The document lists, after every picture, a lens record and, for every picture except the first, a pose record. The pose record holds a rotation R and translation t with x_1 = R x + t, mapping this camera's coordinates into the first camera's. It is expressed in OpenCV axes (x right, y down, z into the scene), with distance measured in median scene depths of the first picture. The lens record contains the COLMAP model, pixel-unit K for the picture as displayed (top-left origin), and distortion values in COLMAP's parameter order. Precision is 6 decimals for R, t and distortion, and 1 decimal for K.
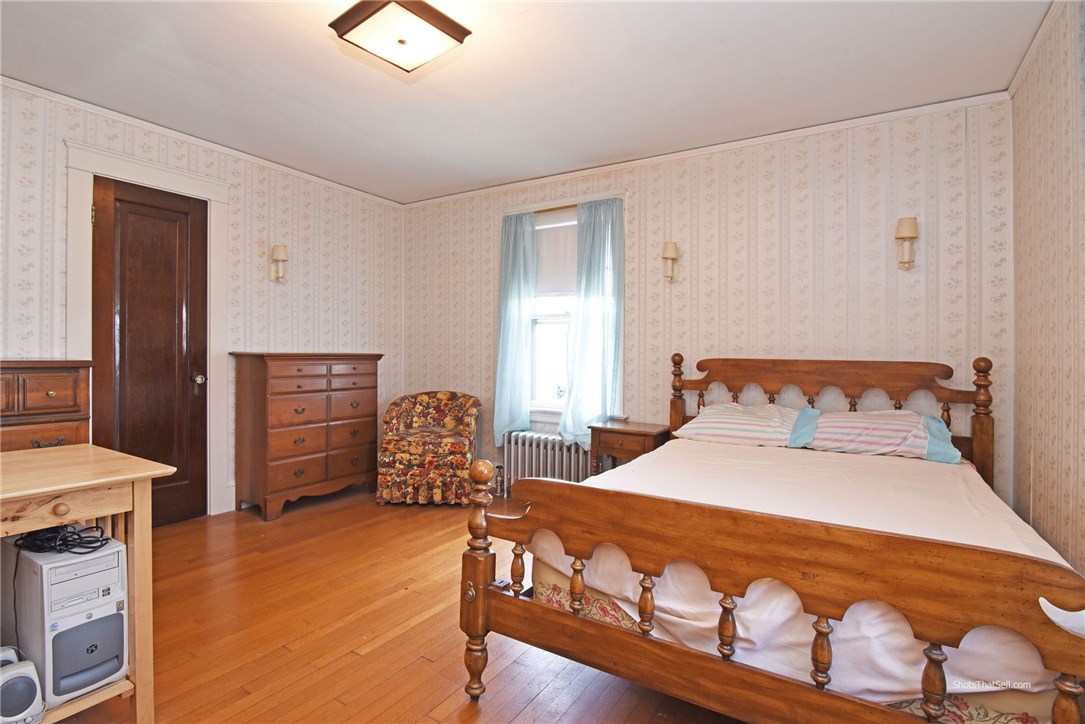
lens RADIAL K [[522.8, 0, 539.8], [0, 522.8, 357.4], [0, 0, 1]] dist [-0.021626, 0.001929]
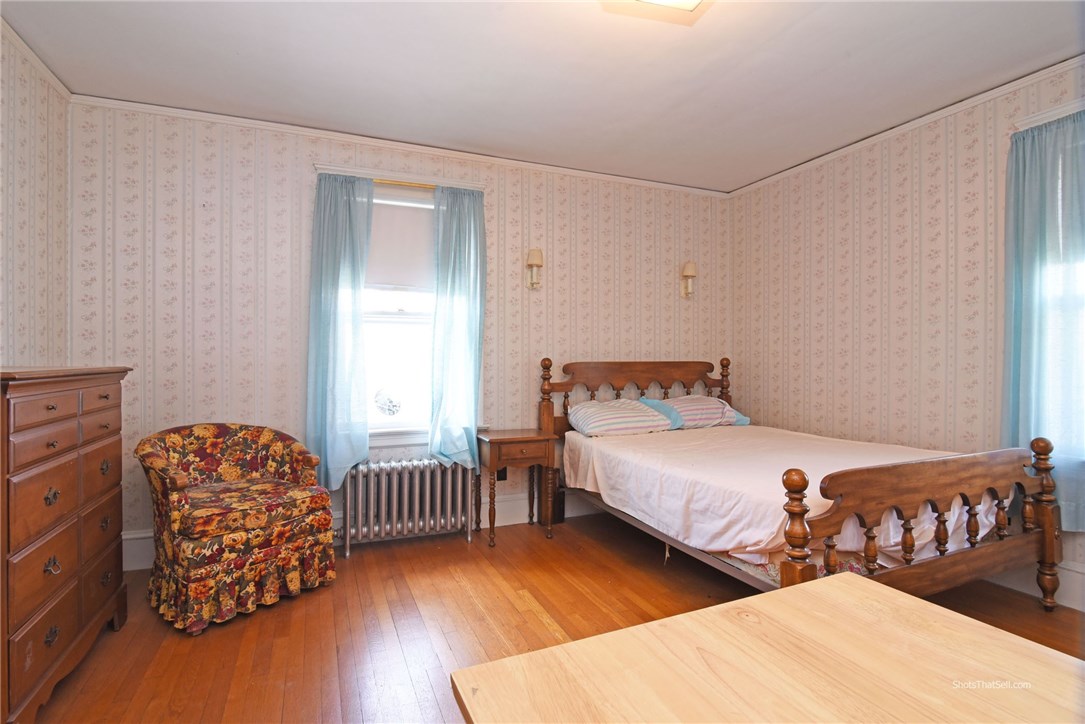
lens RADIAL K [[522.8, 0, 537.4], [0, 522.8, 359.3], [0, 0, 1]] dist [-0.021626, 0.001929]
pose [[0.573973, -0.016353, 0.818711, -0.545418], [0.018038, 0.999810, 0.007324, -0.011825], [-0.818675, 0.010565, 0.574159, 0.377484]]
